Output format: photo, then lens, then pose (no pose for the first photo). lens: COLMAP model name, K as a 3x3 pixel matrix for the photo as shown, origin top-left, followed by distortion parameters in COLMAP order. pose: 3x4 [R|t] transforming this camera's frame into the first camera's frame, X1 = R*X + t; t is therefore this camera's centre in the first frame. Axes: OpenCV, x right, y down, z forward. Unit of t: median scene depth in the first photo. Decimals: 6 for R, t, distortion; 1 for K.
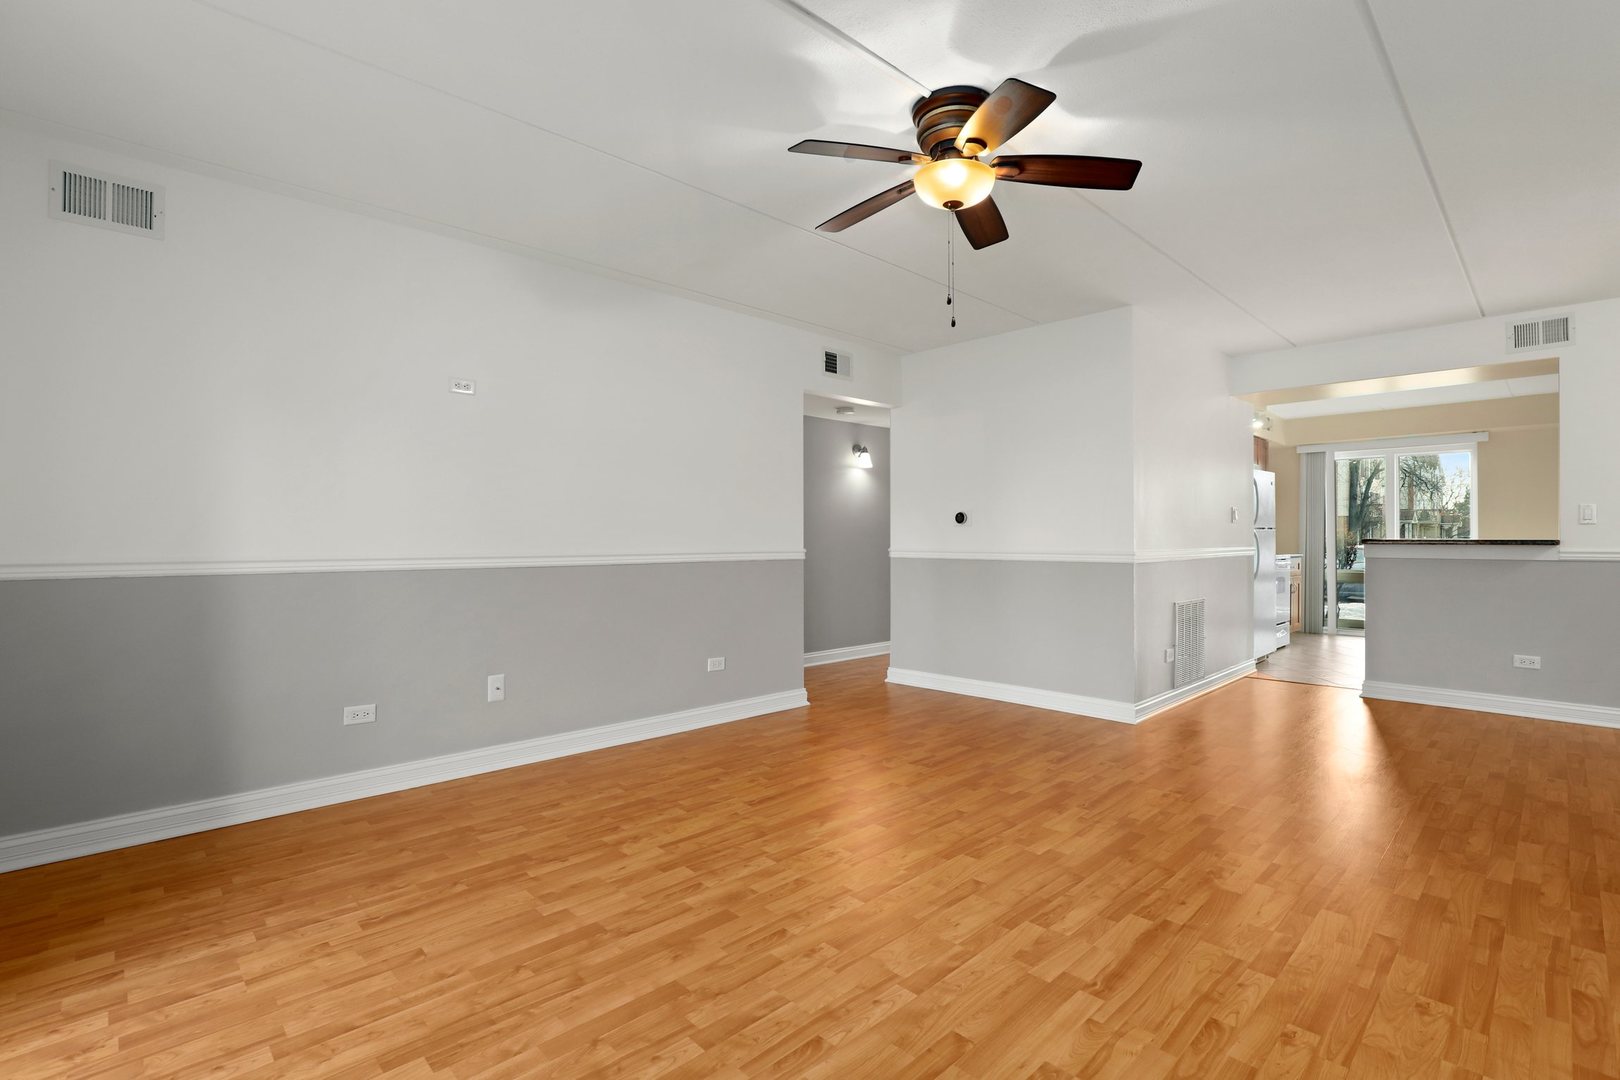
lens RADIAL K [[750.5, 0, 797.7], [0, 750.5, 535.8], [0, 0, 1]] dist [-0.032044, 0.004641]
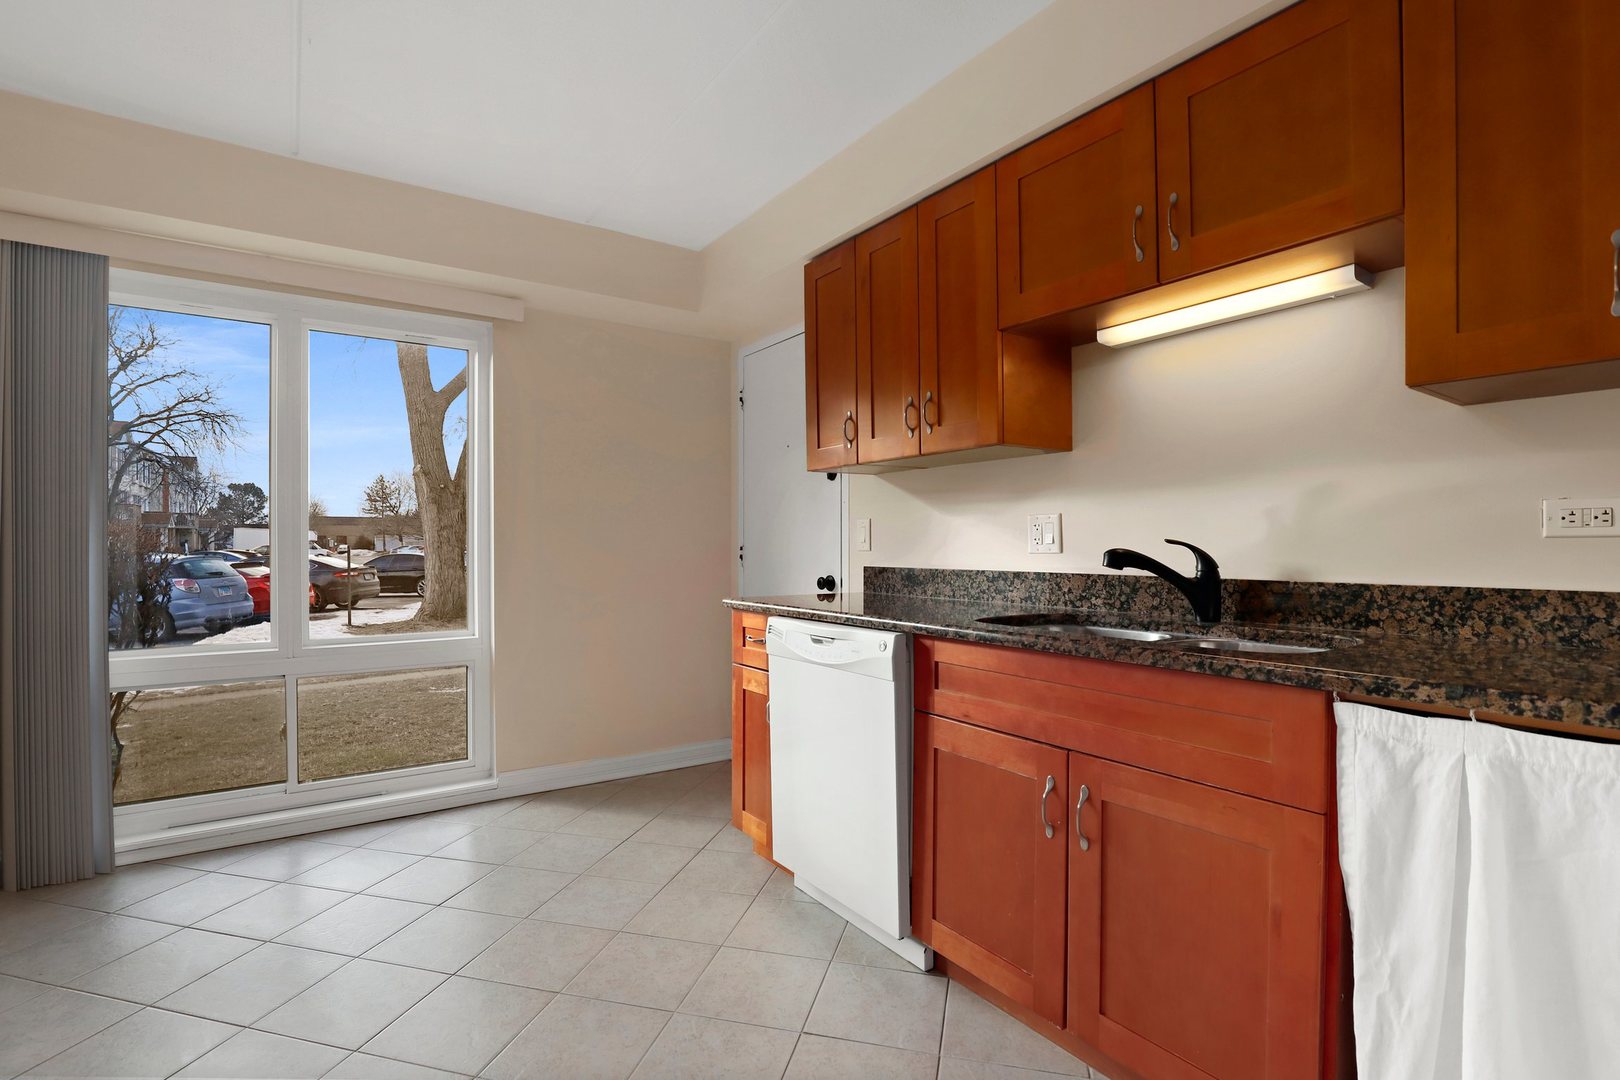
lens RADIAL K [[750.5, 0, 804.3], [0, 750.5, 531.6], [0, 0, 1]] dist [-0.032044, 0.004641]
pose [[0.150759, 0.013034, 0.988485, 0.079051], [0.000944, 0.999911, -0.013329, -0.000090], [-0.988570, 0.002942, 0.150733, 0.113290]]
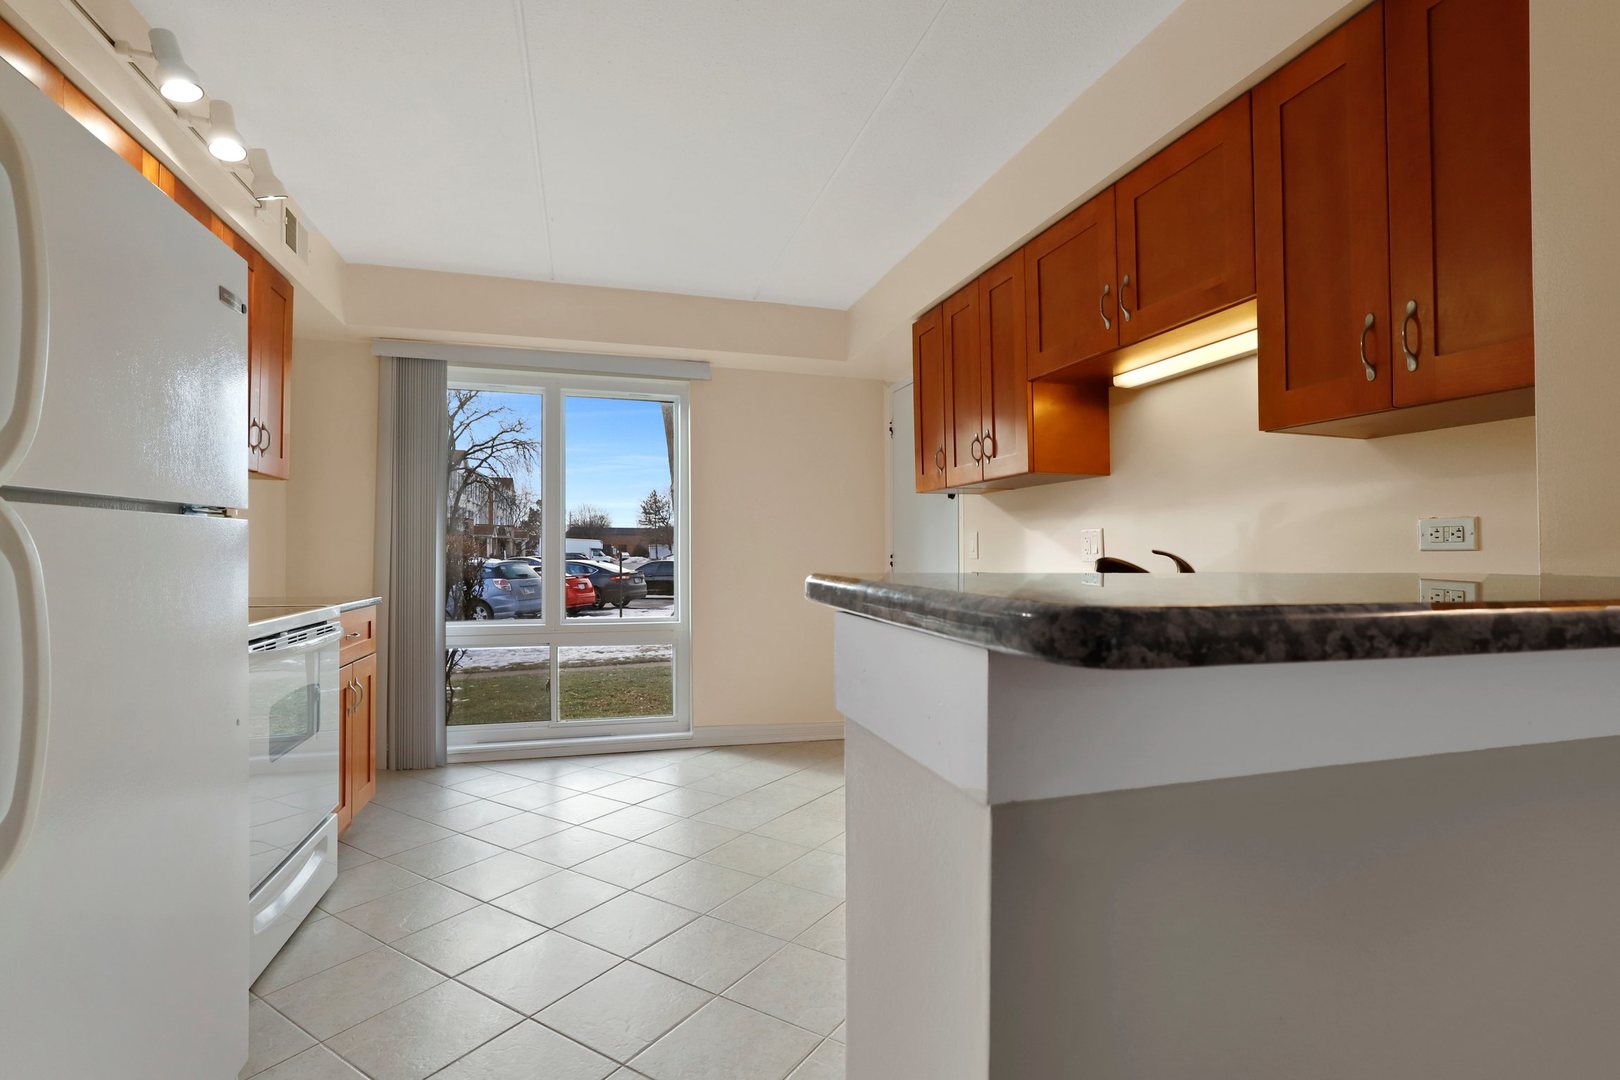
lens RADIAL K [[750.5, 0, 814.8], [0, 750.5, 546.7], [0, 0, 1]] dist [-0.032044, 0.004641]
pose [[0.442336, 0.008255, 0.896811, 0.070427], [-0.006222, 0.999962, -0.006136, -0.000009], [-0.896828, -0.002865, 0.442371, 0.101197]]
